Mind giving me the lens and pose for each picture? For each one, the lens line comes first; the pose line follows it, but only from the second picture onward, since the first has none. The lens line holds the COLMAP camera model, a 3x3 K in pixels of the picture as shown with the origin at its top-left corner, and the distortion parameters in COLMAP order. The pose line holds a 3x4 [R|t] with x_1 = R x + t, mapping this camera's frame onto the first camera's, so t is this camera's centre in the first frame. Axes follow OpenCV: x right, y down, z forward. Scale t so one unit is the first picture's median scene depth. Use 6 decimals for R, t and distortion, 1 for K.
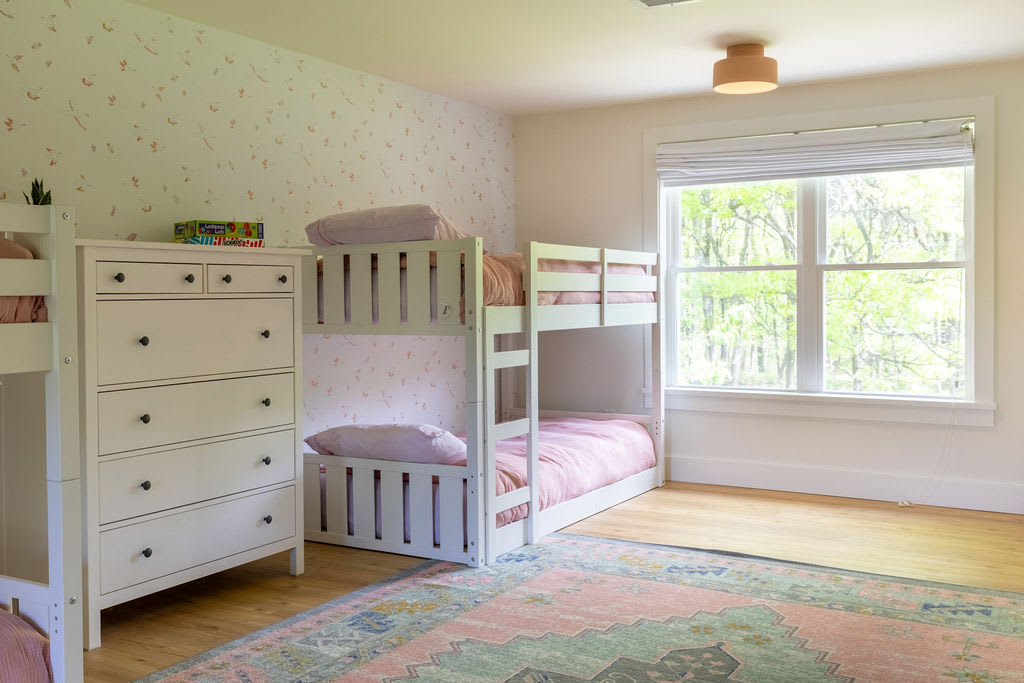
lens RADIAL K [[1022.1, 0, 512.7], [0, 1022.1, 335.1], [0, 0, 1]] dist [0.016142, 0.000000]
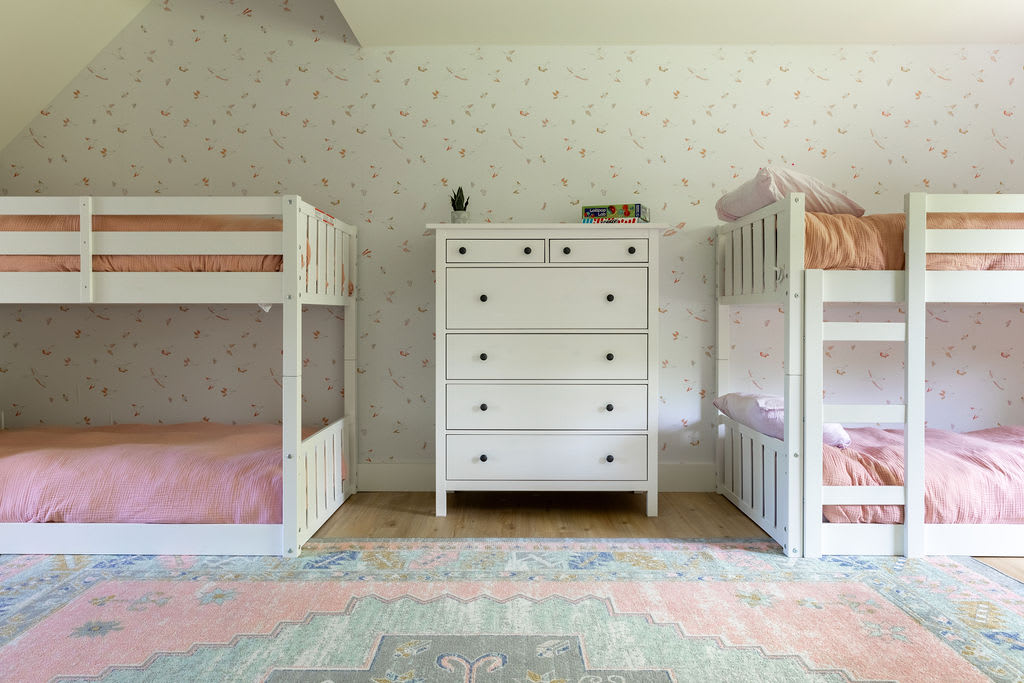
lens RADIAL K [[790.1, 0, 500.1], [0, 790.1, 327.2], [0, 0, 1]] dist [0.009620, -0.000018]
pose [[0.489005, 0.026338, -0.871883, 0.475528], [-0.041850, 0.999101, 0.006709, 0.031044], [0.871276, 0.033208, 0.489668, 0.449960]]
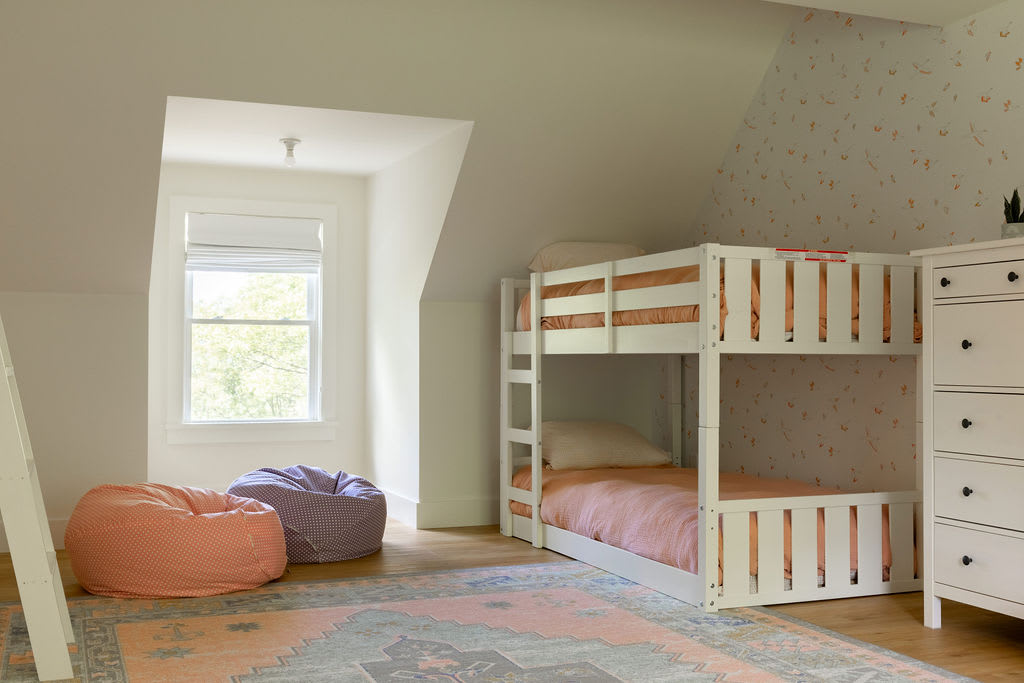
lens RADIAL K [[1133.8, 0, 510.6], [0, 1133.8, 345.5], [0, 0, 1]] dist [0.057436, 0.000000]
pose [[-0.598586, -0.000832, -0.801058, 0.691217], [-0.029030, 0.999365, 0.020654, -0.002685], [0.800532, 0.035618, -0.598230, 1.145127]]
